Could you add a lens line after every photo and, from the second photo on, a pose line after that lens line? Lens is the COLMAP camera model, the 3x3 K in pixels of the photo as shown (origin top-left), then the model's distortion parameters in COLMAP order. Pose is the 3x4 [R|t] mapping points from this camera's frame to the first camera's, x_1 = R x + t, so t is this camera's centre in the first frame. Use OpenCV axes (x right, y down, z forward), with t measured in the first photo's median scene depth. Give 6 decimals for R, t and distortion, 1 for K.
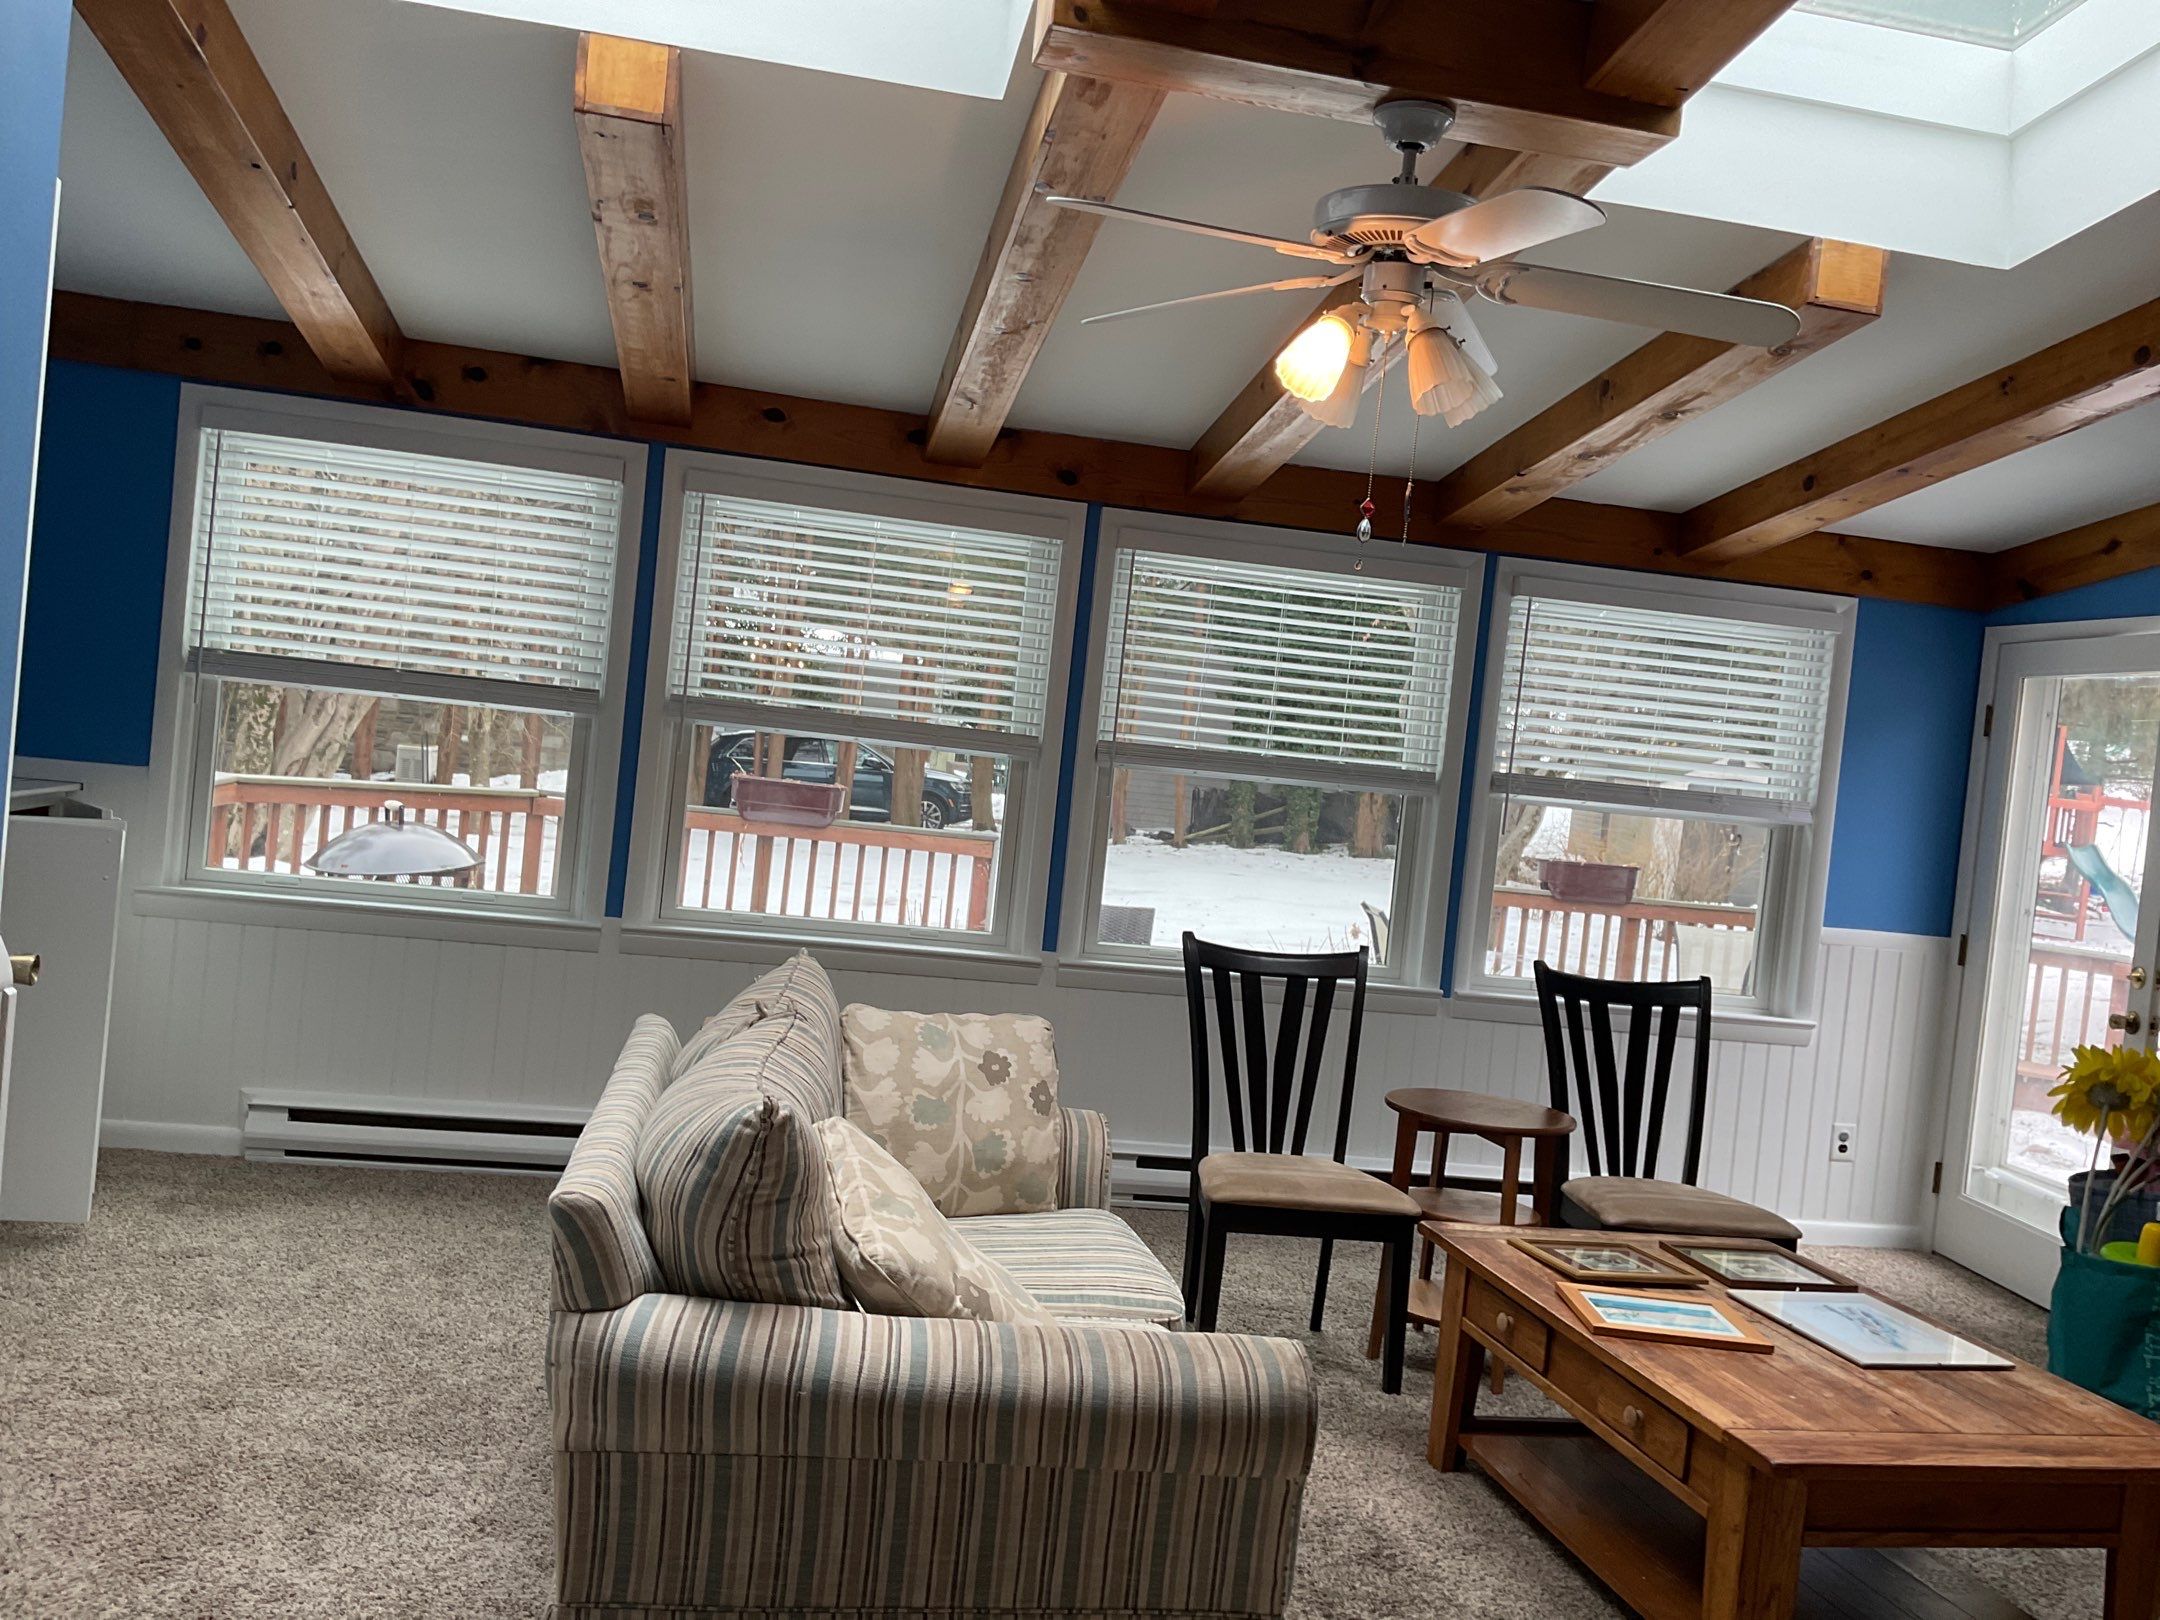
lens RADIAL K [[1822.8, 0, 1080.0], [0, 1822.8, 810.0], [0, 0, 1]] dist [0.102629, -0.192258]
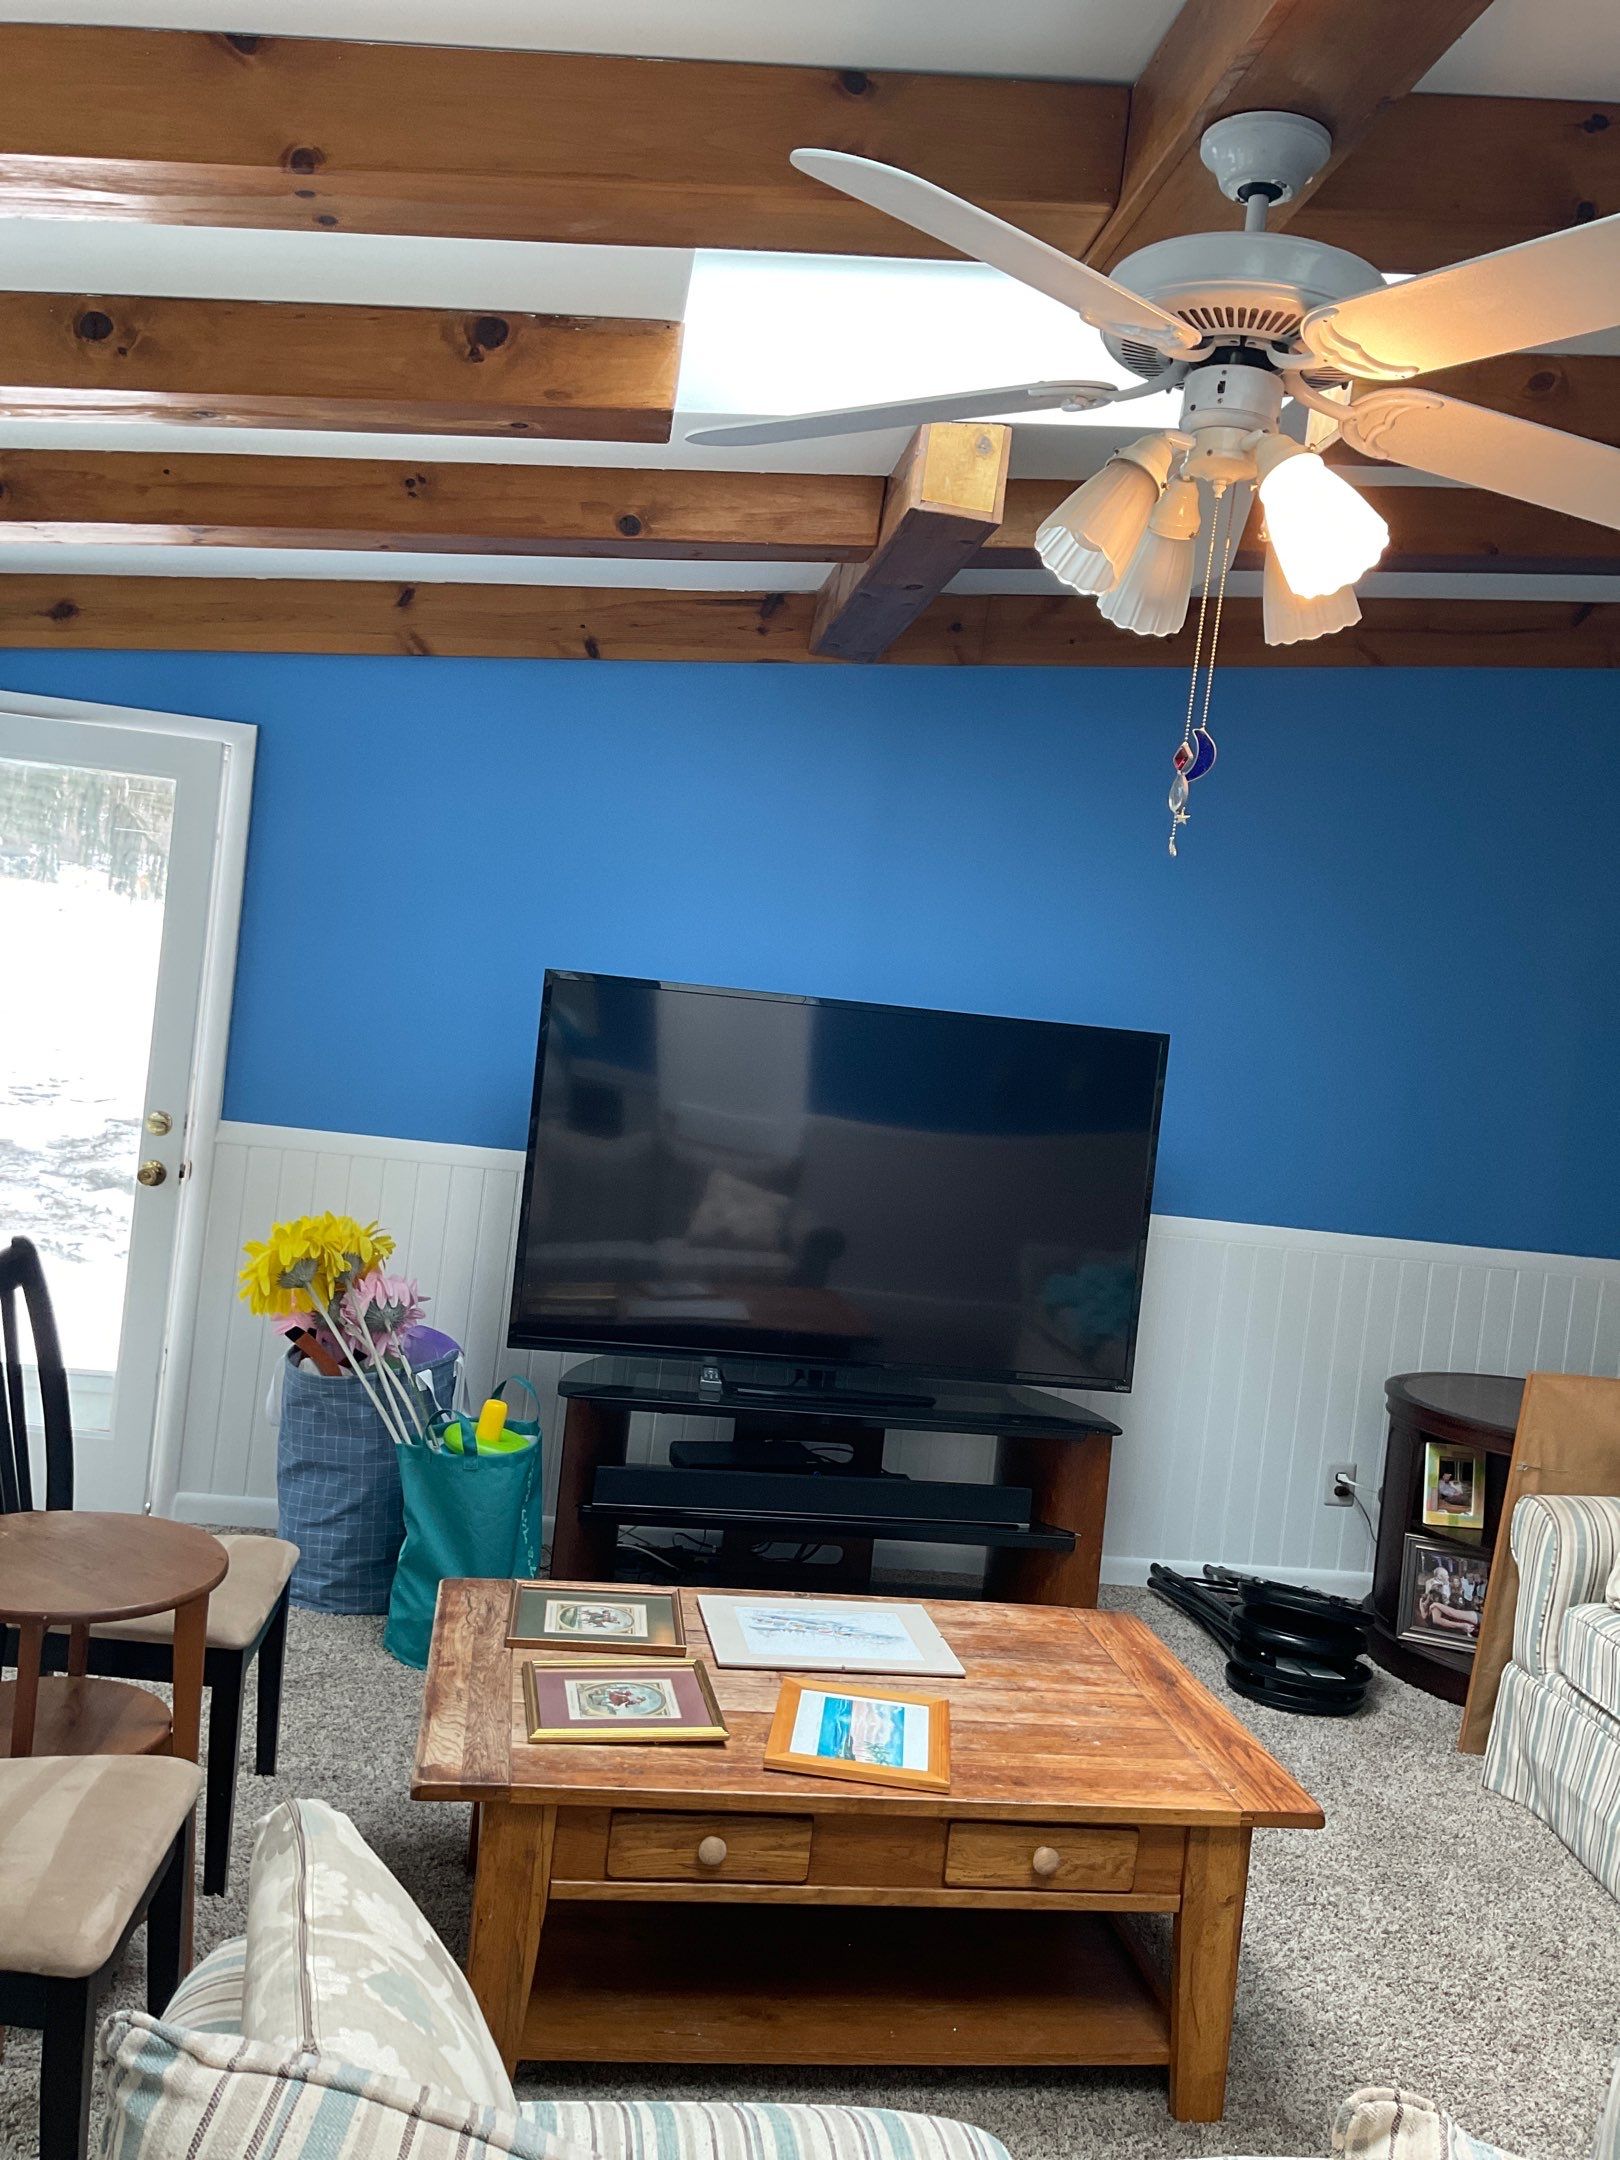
lens RADIAL K [[1822.8, 0, 810.0], [0, 1822.8, 1080.0], [0, 0, 1]] dist [0.102629, -0.192258]
pose [[0.064630, -0.140027, 0.988036, -0.140552], [-0.073110, 0.986781, 0.144631, -0.039891], [-0.995228, -0.081583, 0.053538, 0.306886]]
